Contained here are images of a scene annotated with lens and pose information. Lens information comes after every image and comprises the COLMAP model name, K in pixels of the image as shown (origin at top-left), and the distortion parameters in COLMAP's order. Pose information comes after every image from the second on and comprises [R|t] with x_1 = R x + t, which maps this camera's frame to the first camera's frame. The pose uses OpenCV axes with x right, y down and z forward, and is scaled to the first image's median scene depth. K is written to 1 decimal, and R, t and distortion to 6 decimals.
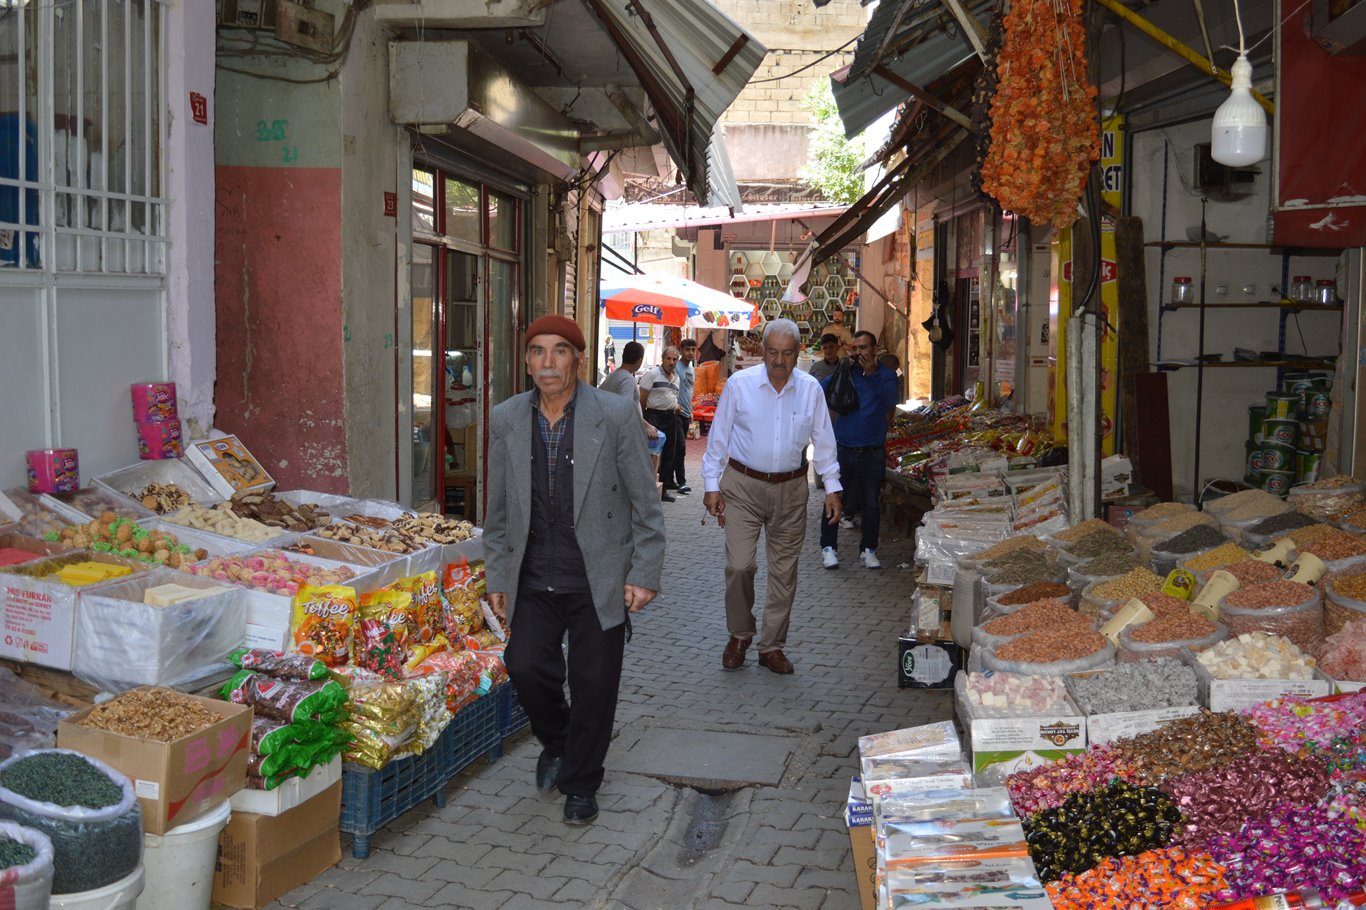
lens RADIAL K [[1383.5, 0, 718.3], [0, 1383.5, 455.6], [0, 0, 1]] dist [-0.079952, 0.030712]
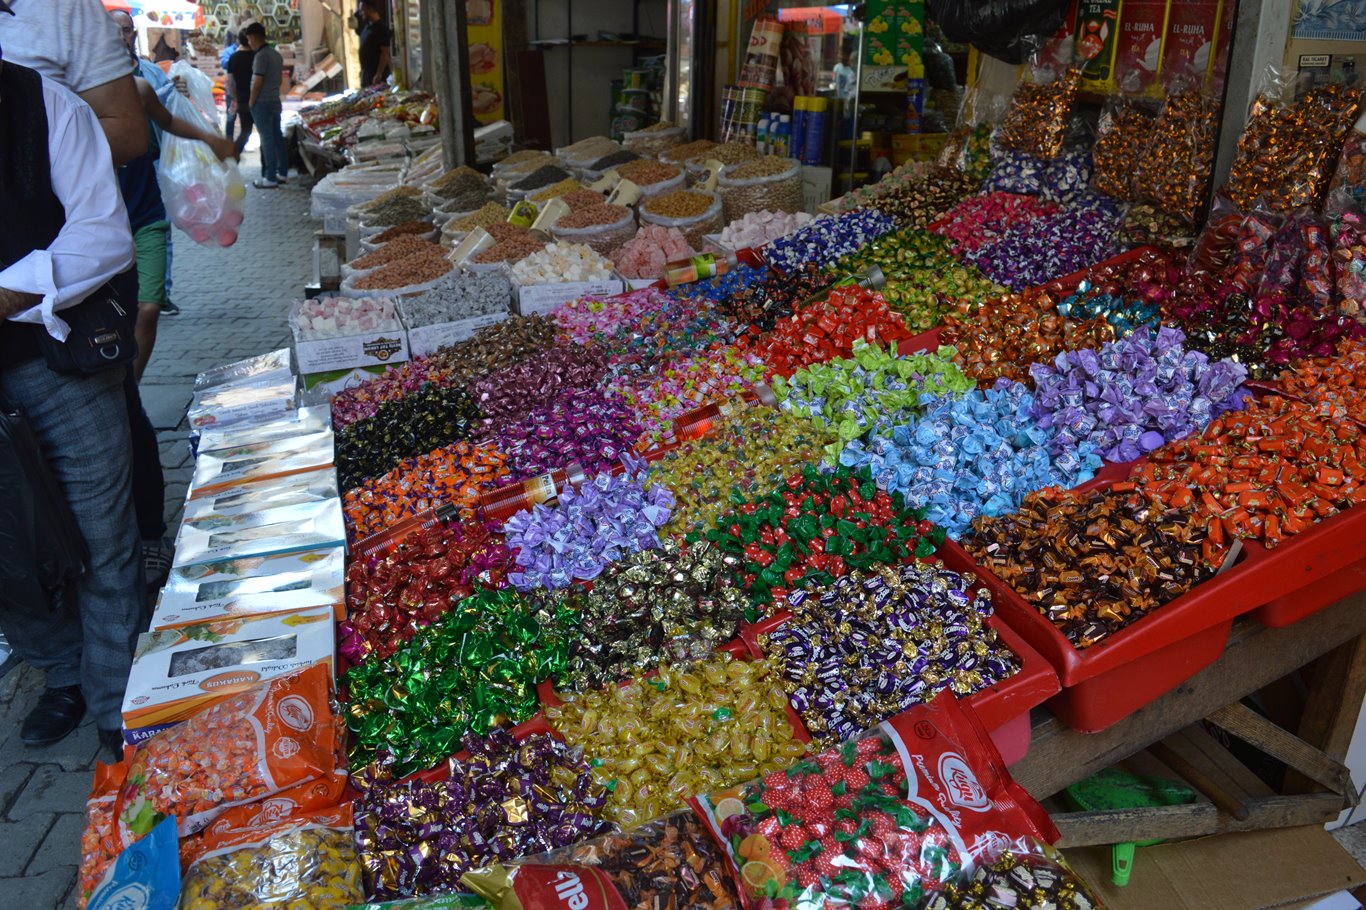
lens RADIAL K [[1100.7, 0, 711.3], [0, 1100.7, 453.4], [0, 0, 1]] dist [-0.092934, 0.019831]
pose [[0.904612, -0.134693, 0.404394, 0.074435], [0.017362, 0.959614, 0.280785, 0.028539], [-0.425882, -0.246981, 0.870417, 0.083785]]
